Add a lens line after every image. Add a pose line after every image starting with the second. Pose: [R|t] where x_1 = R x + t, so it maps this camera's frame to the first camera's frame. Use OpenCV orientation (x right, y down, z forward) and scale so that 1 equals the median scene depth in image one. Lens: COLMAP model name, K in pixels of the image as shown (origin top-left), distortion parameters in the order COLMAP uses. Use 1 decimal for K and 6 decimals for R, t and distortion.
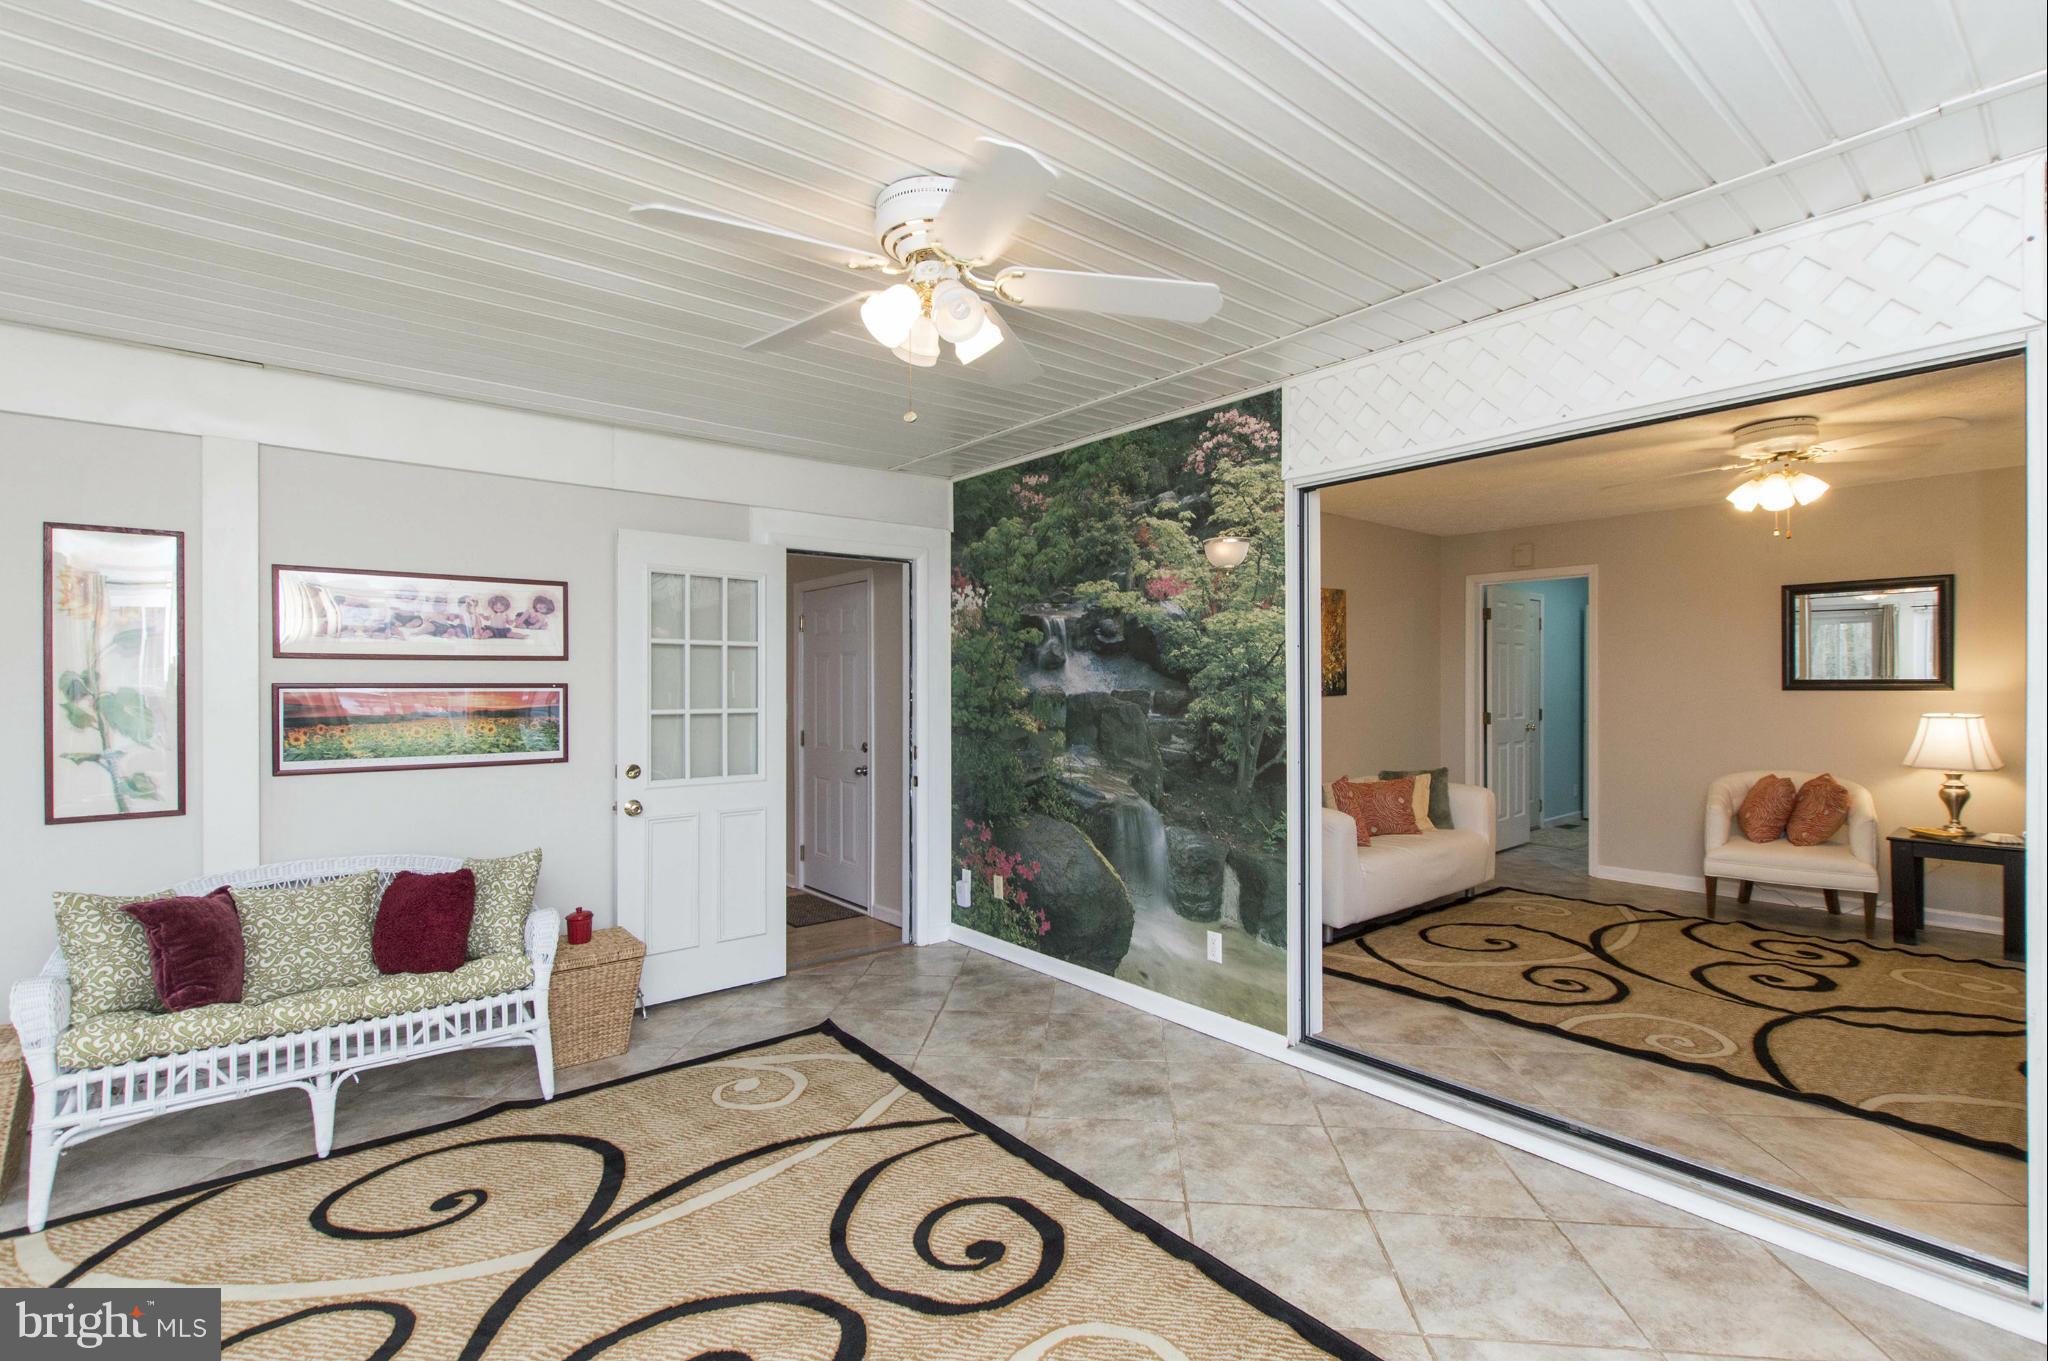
lens RADIAL K [[910.8, 0, 1024.0], [0, 910.8, 680.5], [0, 0, 1]] dist [-0.000472, -0.000243]
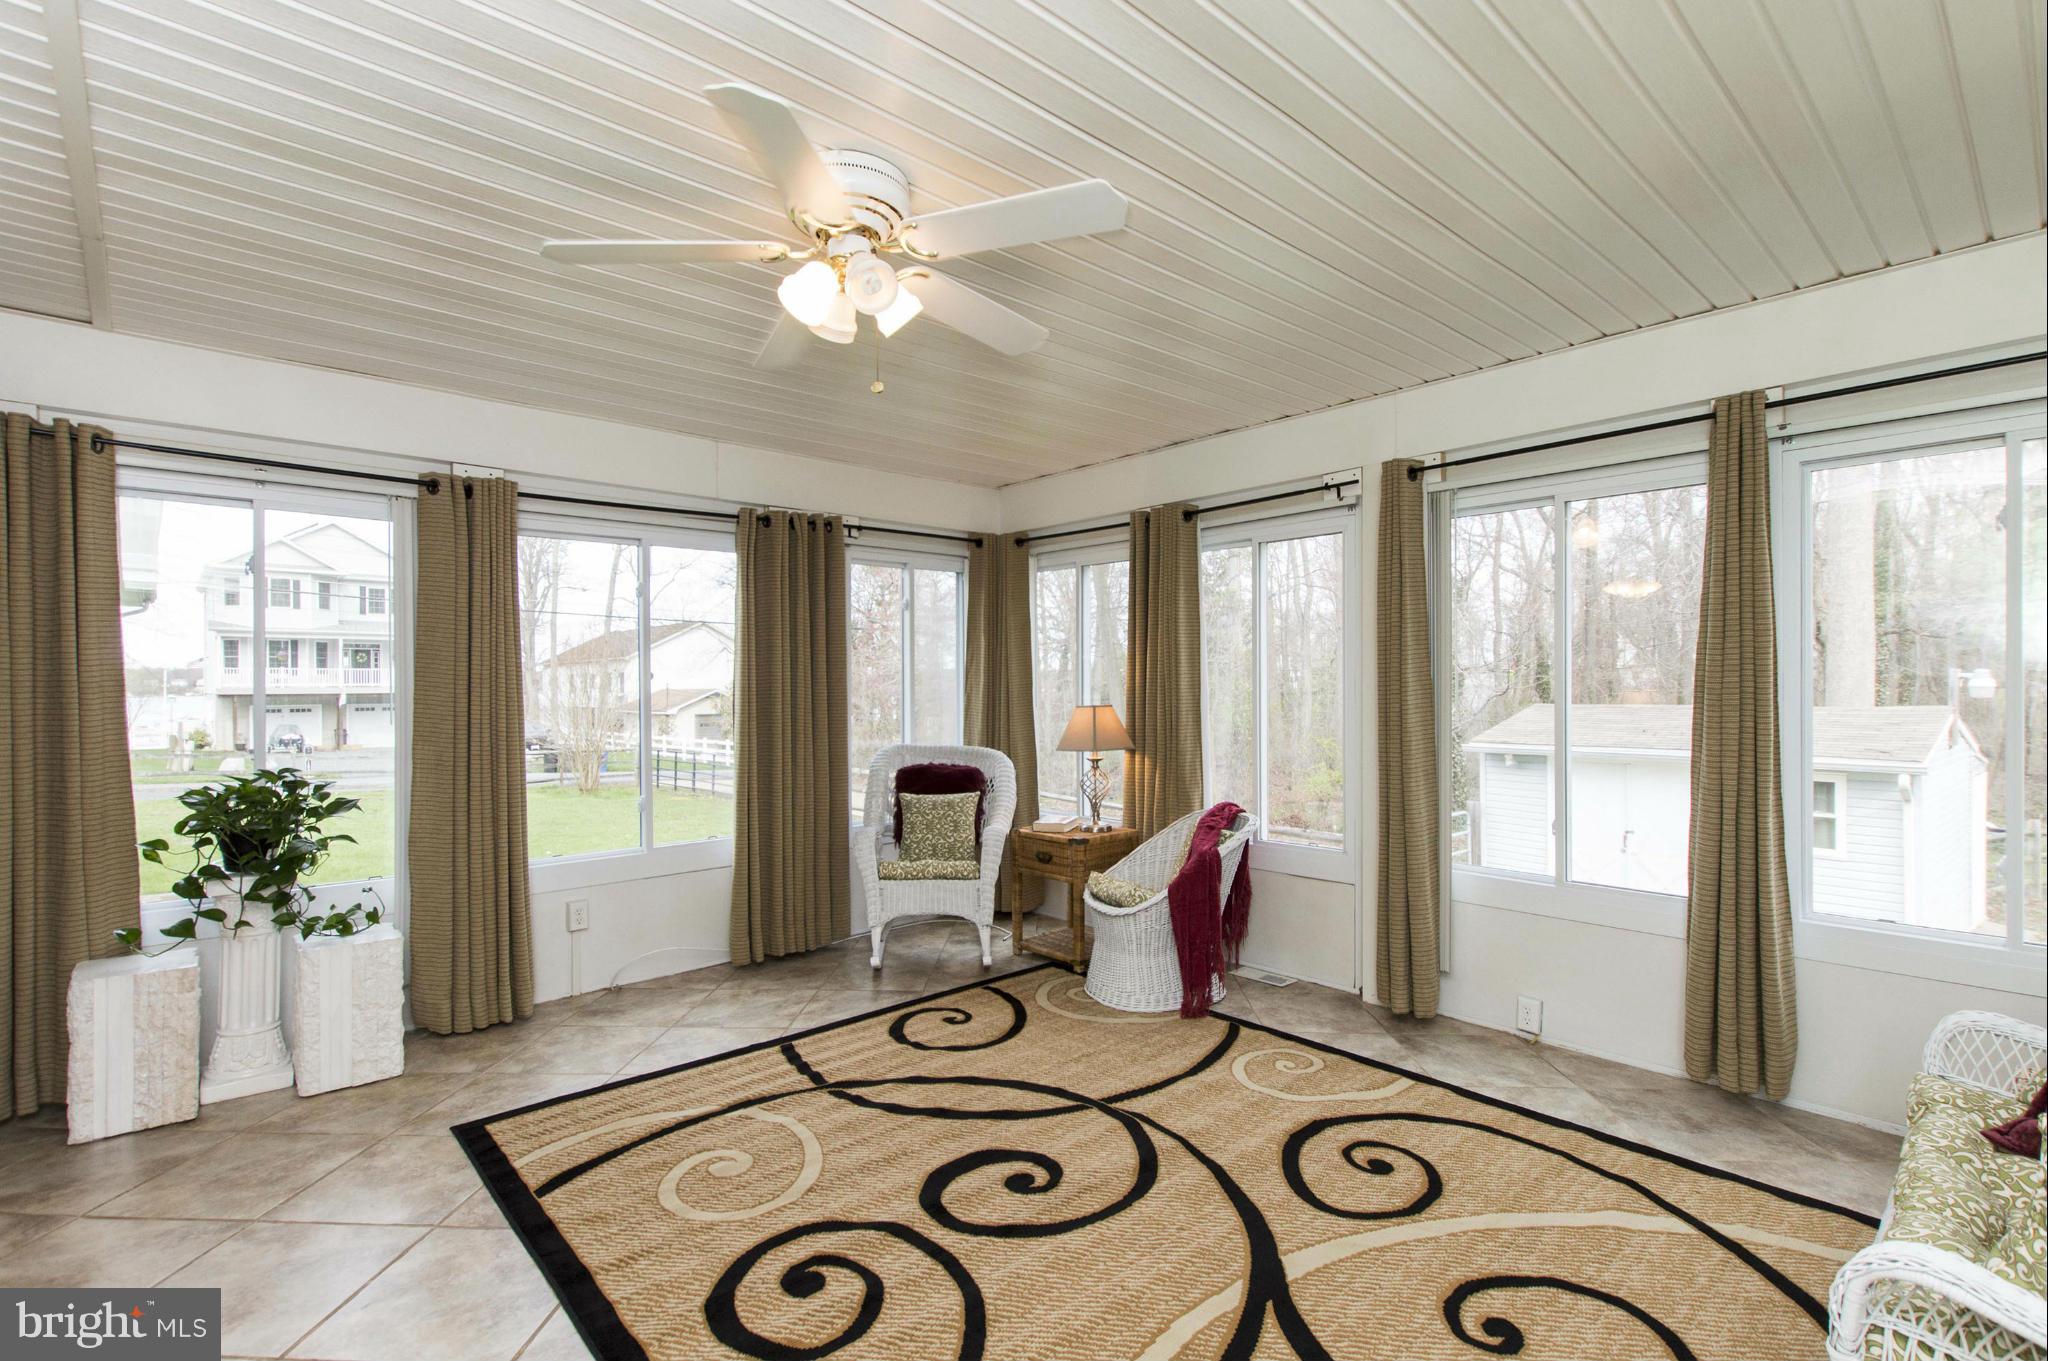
lens RADIAL K [[947.7, 0, 1024.0], [0, 947.7, 680.5], [0, 0, 1]] dist [0.000021, -0.000284]
pose [[-0.999114, 0.000942, -0.042081, 0.923678], [0.001600, 0.999877, -0.015611, 0.017869], [0.042062, -0.015665, -0.998992, 1.758229]]
